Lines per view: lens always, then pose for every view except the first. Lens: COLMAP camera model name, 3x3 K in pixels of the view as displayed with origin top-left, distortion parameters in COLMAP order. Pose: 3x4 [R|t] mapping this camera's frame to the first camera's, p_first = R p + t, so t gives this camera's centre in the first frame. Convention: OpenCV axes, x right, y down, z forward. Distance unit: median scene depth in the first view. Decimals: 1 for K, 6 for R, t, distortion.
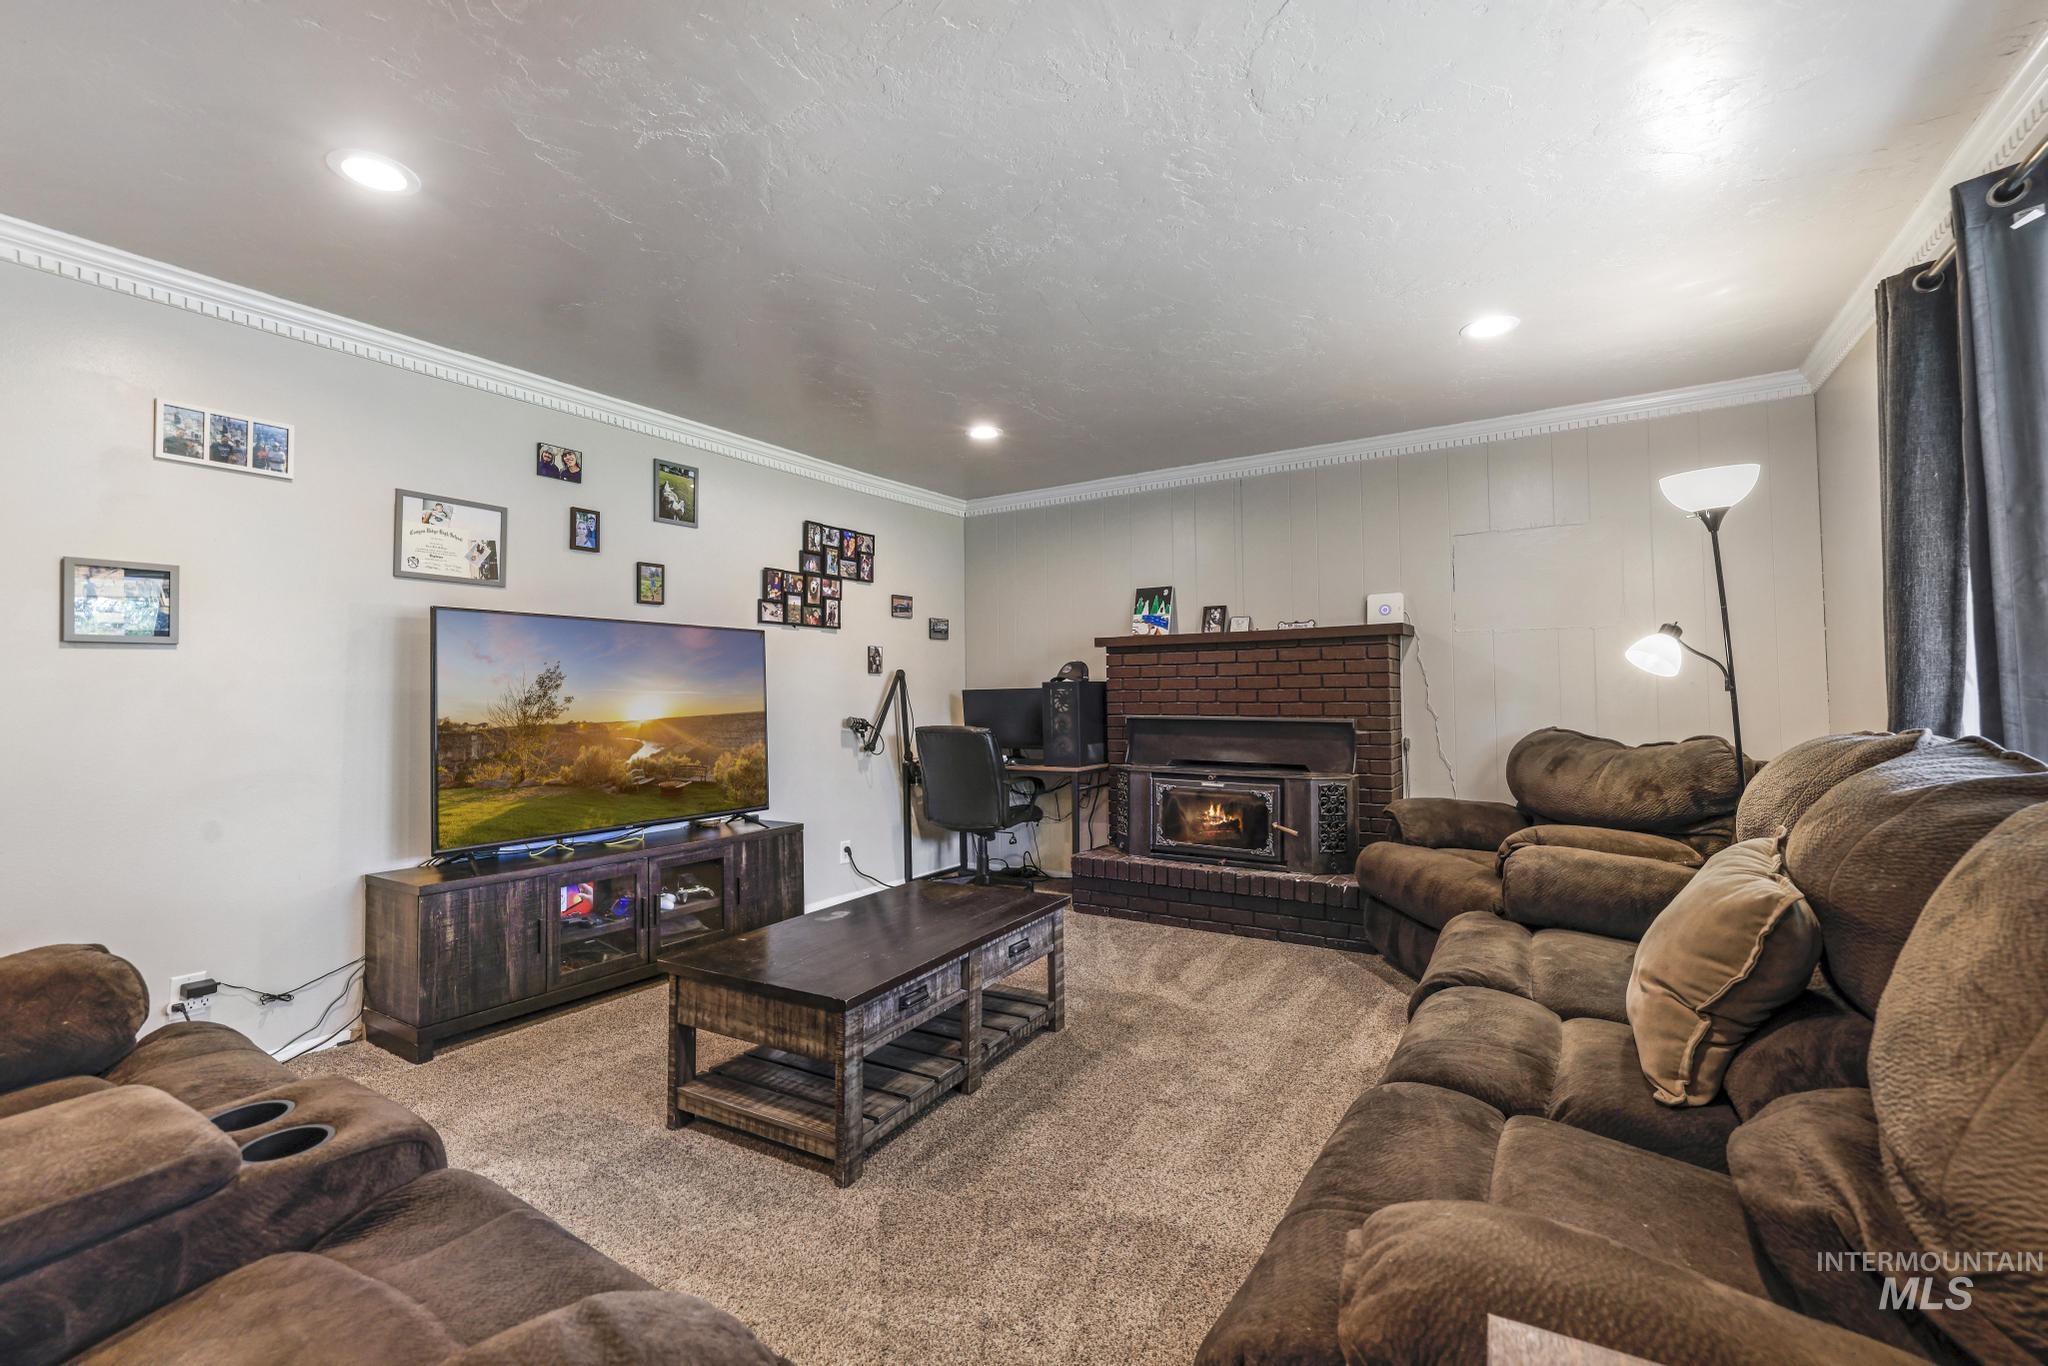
lens RADIAL K [[864.3, 0, 1028.3], [0, 864.3, 674.1], [0, 0, 1]] dist [-0.052596, 0.015446]
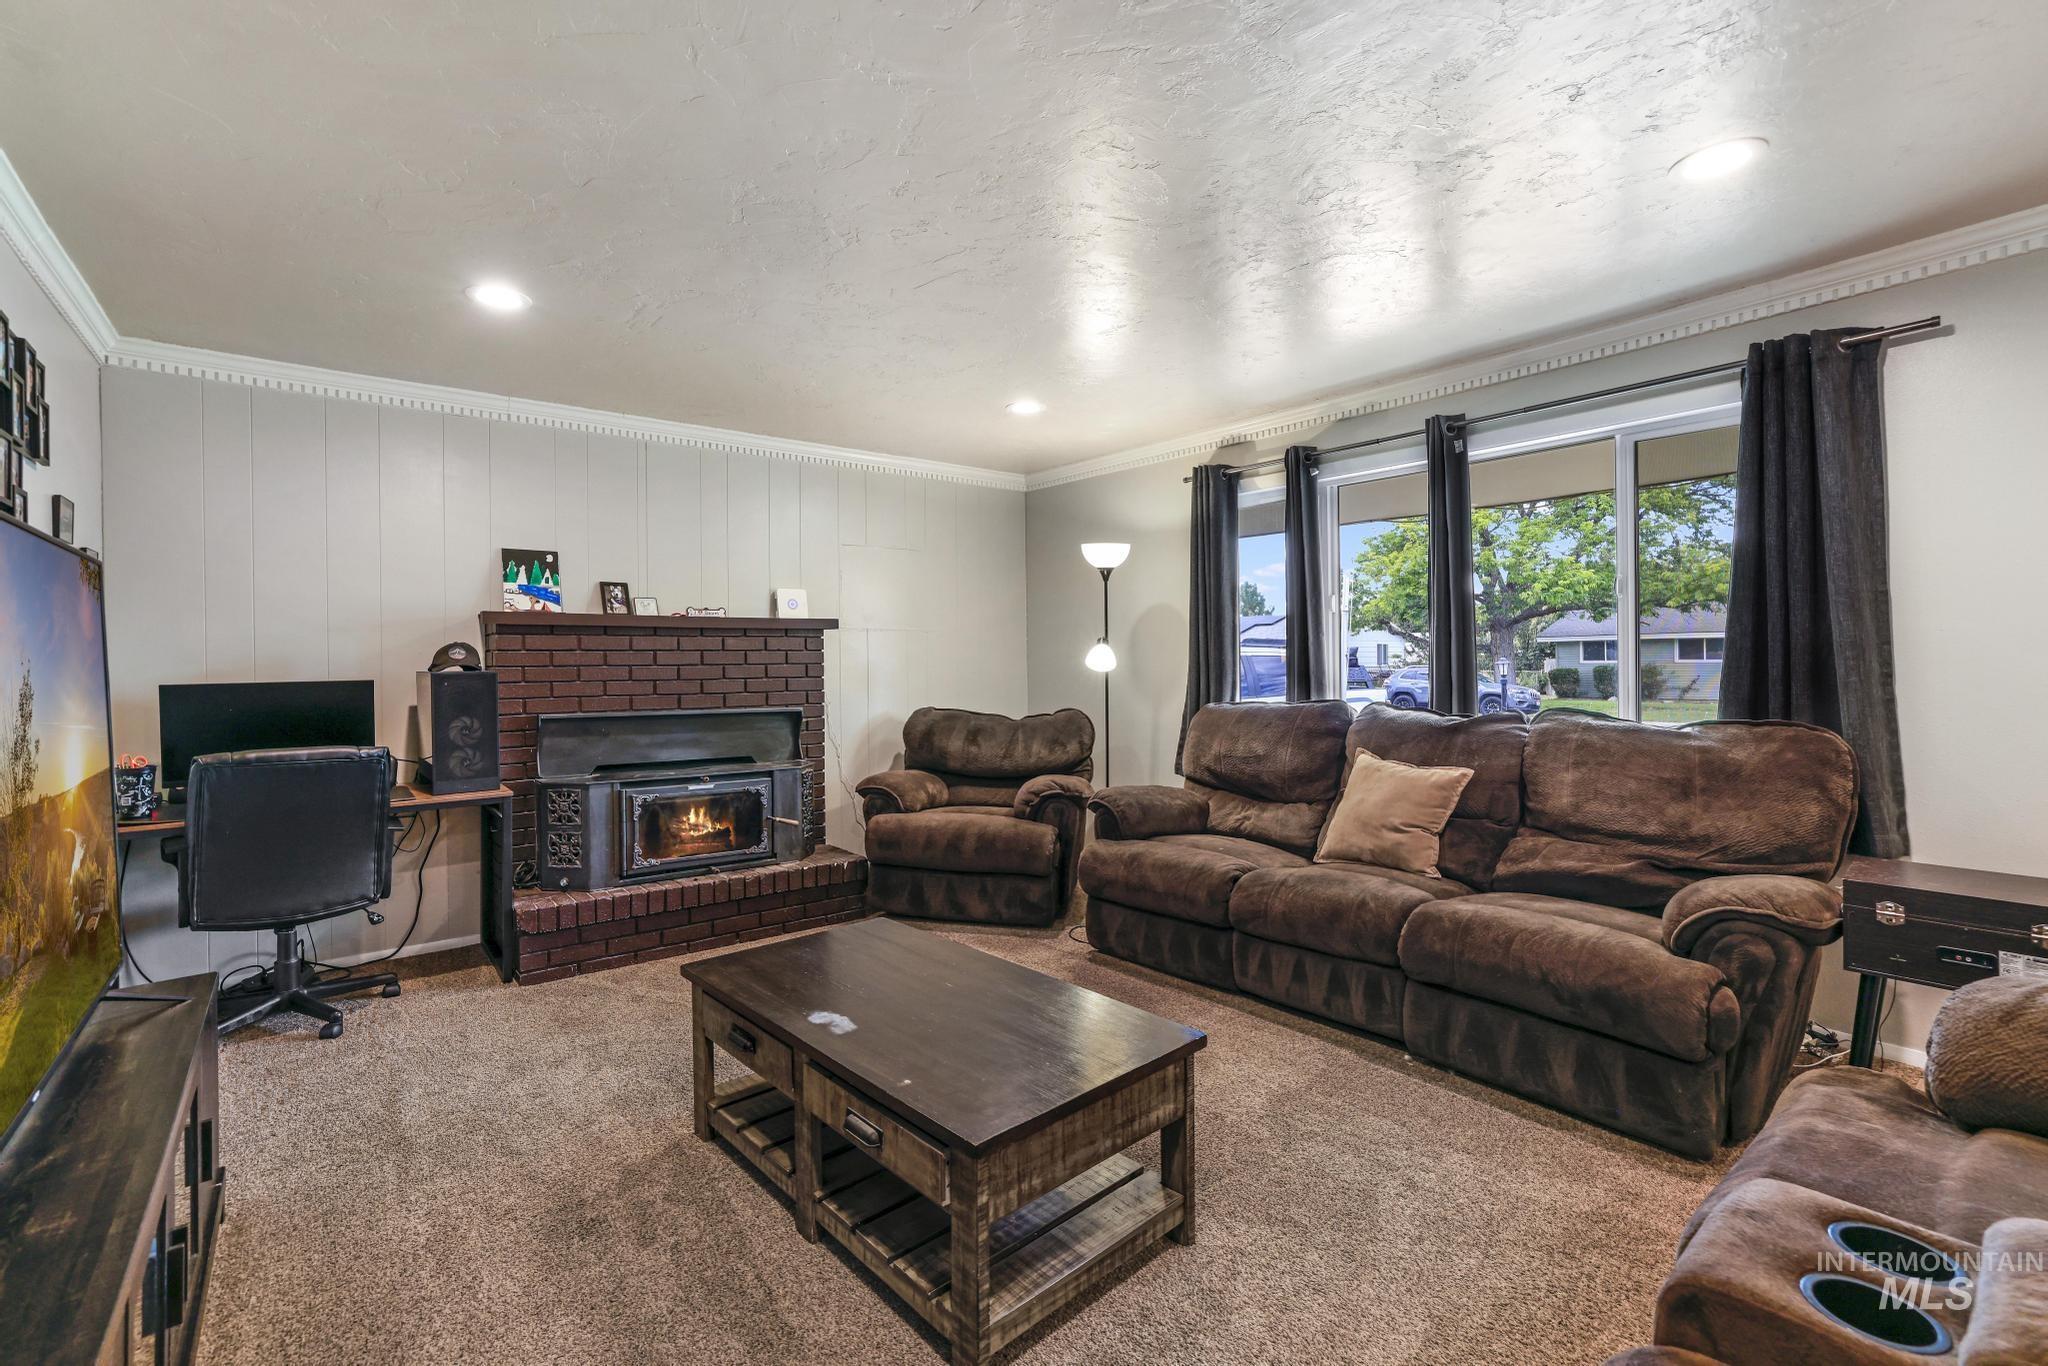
lens RADIAL K [[865.5, 0, 981.0], [0, 865.5, 665.1], [0, 0, 1]] dist [-0.022188, 0.015531]
pose [[0.352966, 0.004289, 0.935627, -0.502101], [-0.015219, 0.999884, 0.001158, -0.003927], [-0.935513, -0.014648, 0.352990, 0.390841]]
